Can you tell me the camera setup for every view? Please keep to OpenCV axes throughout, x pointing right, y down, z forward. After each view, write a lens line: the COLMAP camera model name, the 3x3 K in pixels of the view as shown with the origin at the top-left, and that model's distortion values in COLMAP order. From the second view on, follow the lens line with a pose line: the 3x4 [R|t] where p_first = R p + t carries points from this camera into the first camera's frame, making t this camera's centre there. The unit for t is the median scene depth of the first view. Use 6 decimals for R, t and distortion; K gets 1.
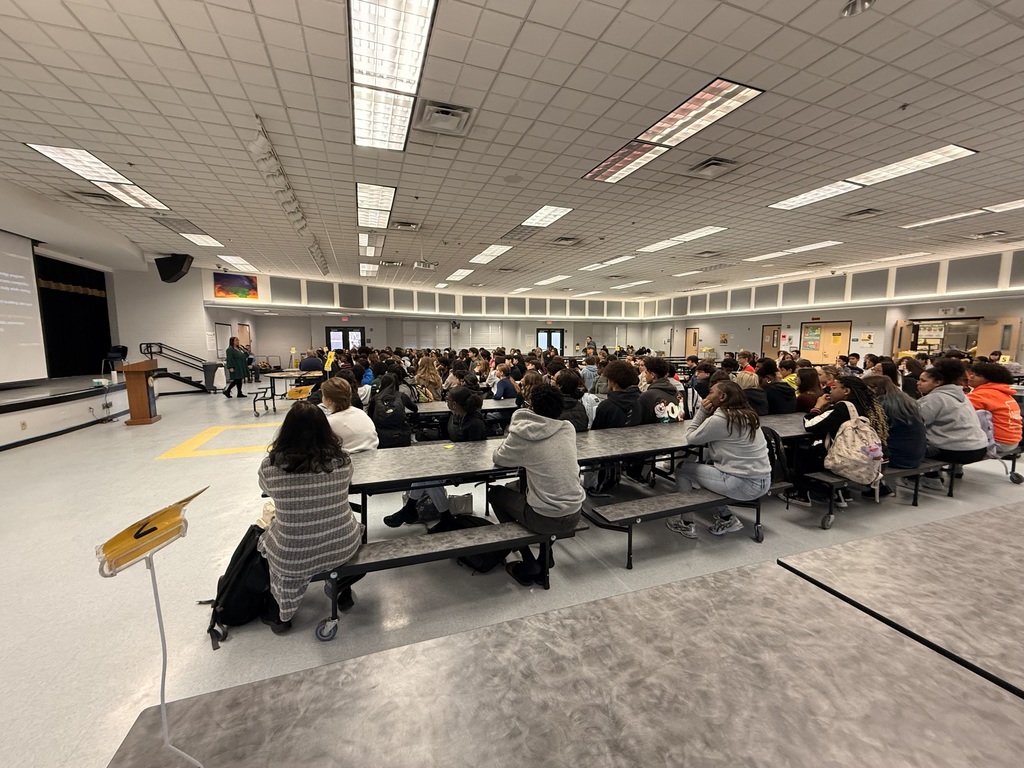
lens RADIAL K [[408.8, 0, 512.0], [0, 408.8, 384.0], [0, 0, 1]] dist [-0.001371, -0.000018]
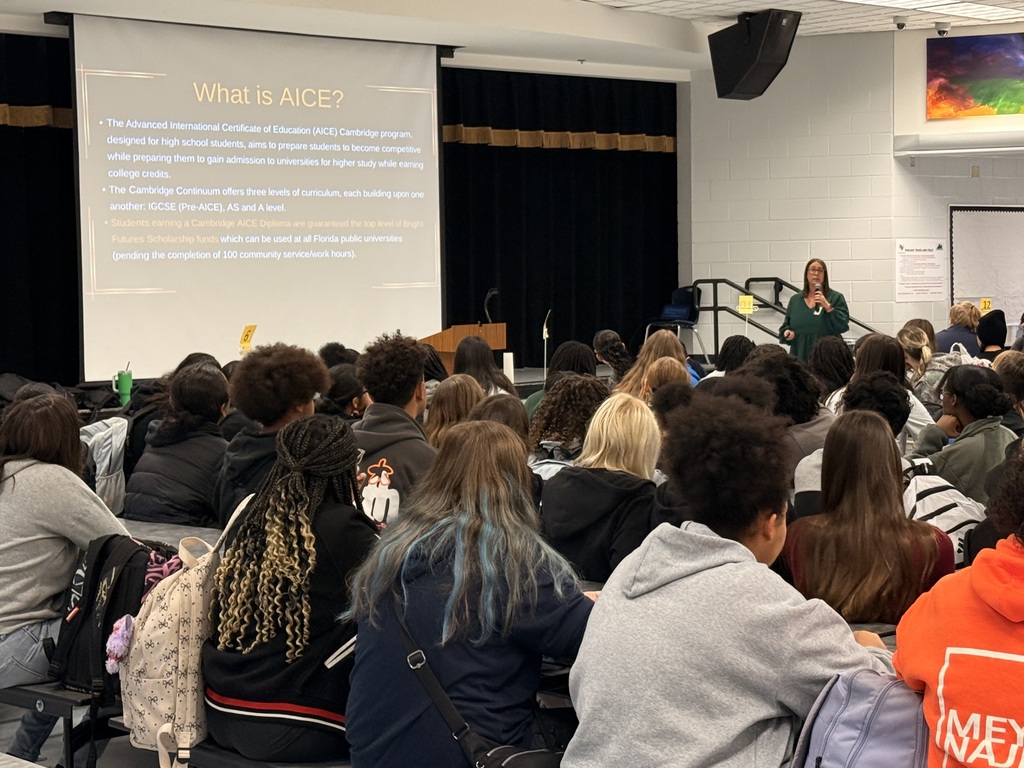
lens RADIAL K [[2121.6, 0, 512.0], [0, 2121.6, 384.0], [0, 0, 1]] dist [0.059104, 0.076370]
pose [[0.374500, 0.041508, -0.926297, 0.651285], [-0.080245, 0.996700, 0.012220, -0.018580], [0.923748, 0.069754, 0.376595, 0.165096]]
